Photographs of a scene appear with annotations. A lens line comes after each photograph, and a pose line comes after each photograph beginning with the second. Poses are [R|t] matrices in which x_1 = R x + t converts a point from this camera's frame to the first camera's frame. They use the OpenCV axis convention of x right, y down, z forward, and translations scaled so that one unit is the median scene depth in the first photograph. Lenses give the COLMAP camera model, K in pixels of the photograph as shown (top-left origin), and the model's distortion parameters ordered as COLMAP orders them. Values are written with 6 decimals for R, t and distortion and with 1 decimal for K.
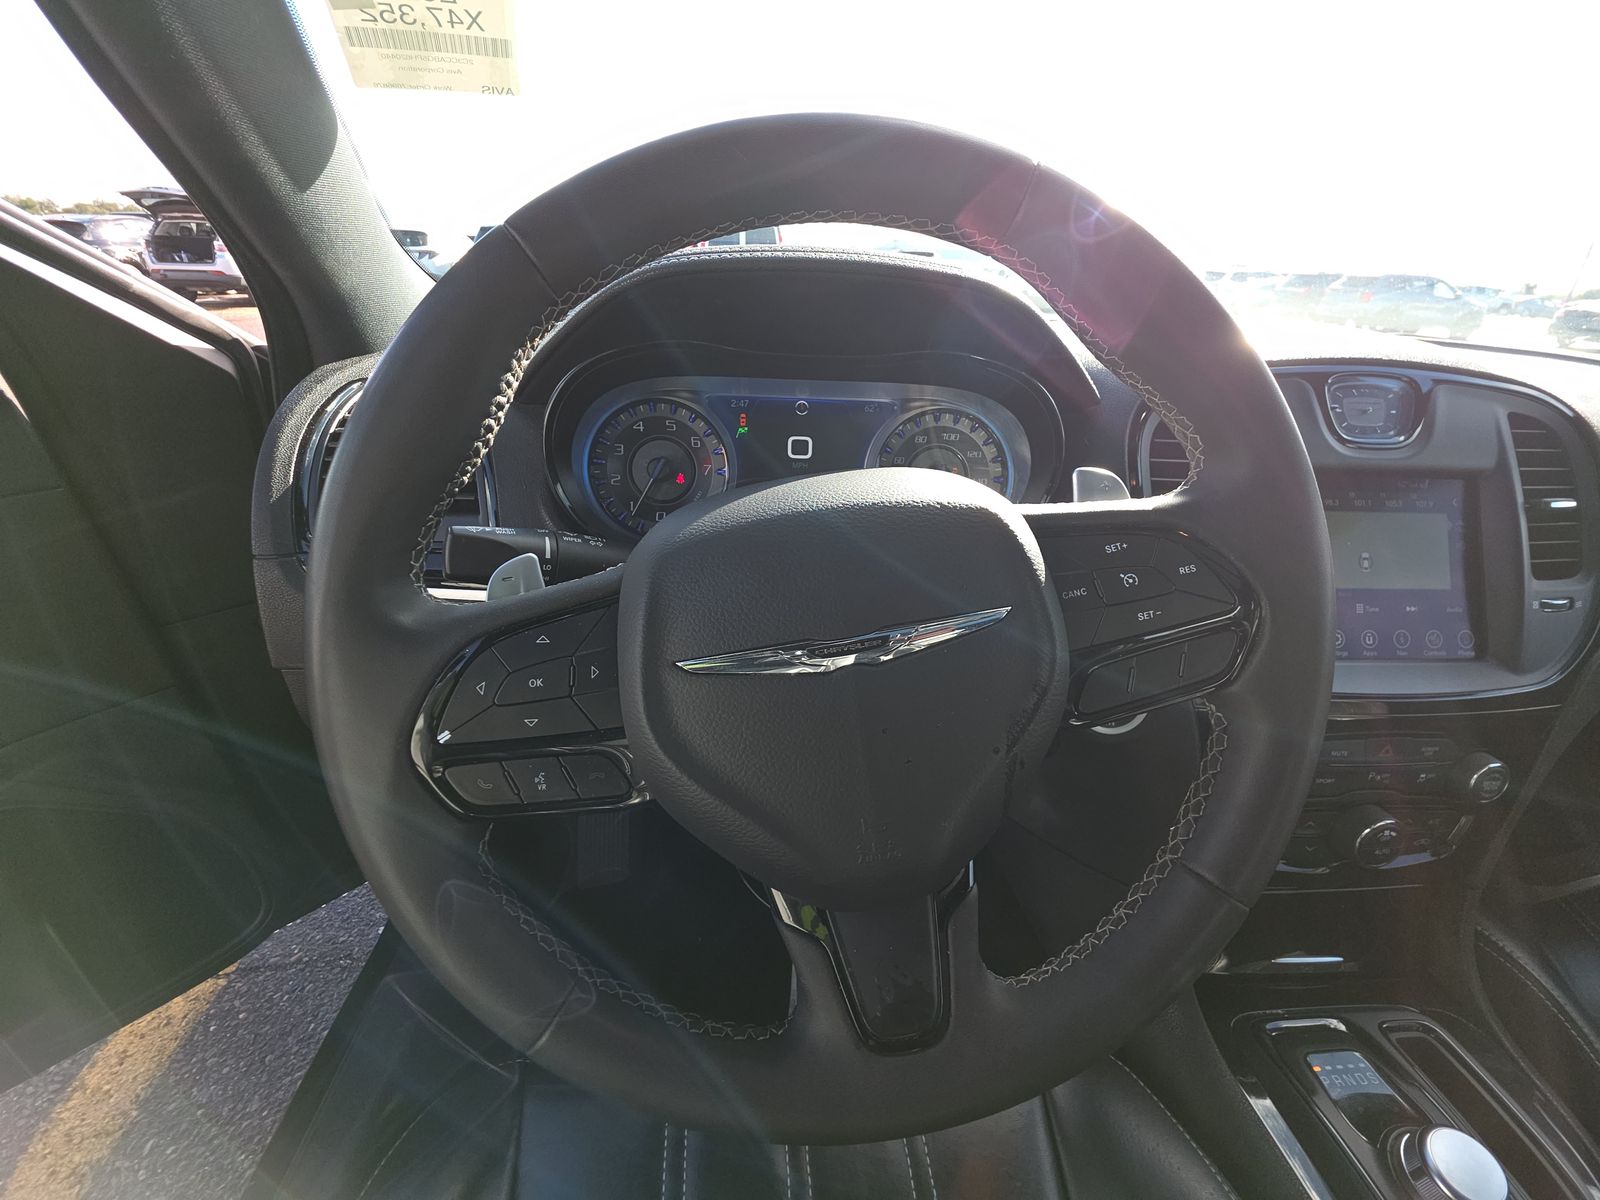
lens RADIAL K [[621.4, 0, 796.0], [0, 621.4, 597.0], [0, 0, 1]] dist [0.004349, -0.005979]
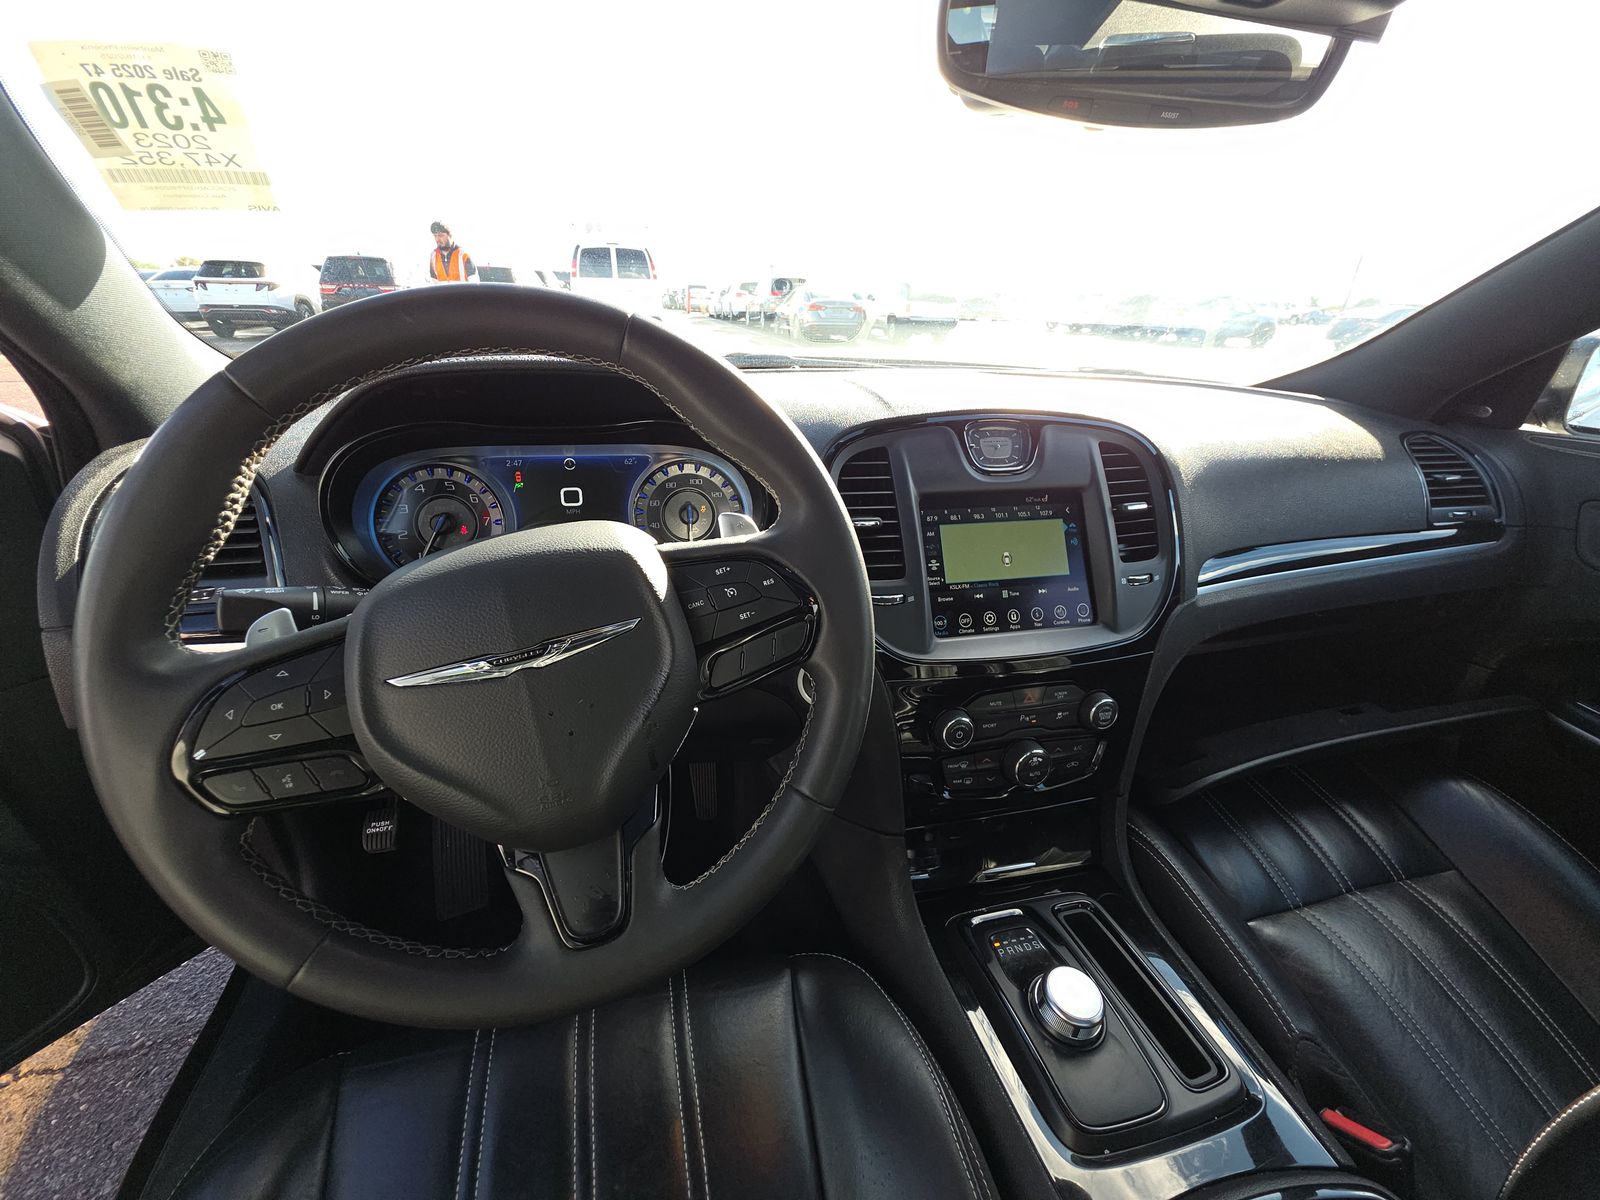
lens RADIAL K [[621.4, 0, 796.9], [0, 621.4, 596.3], [0, 0, 1]] dist [0.004349, -0.005979]
pose [[0.985871, -0.081770, 0.146191, 0.274723], [0.086150, 0.995996, -0.023873, 0.017042], [-0.143653, 0.036130, 0.988968, -0.262683]]
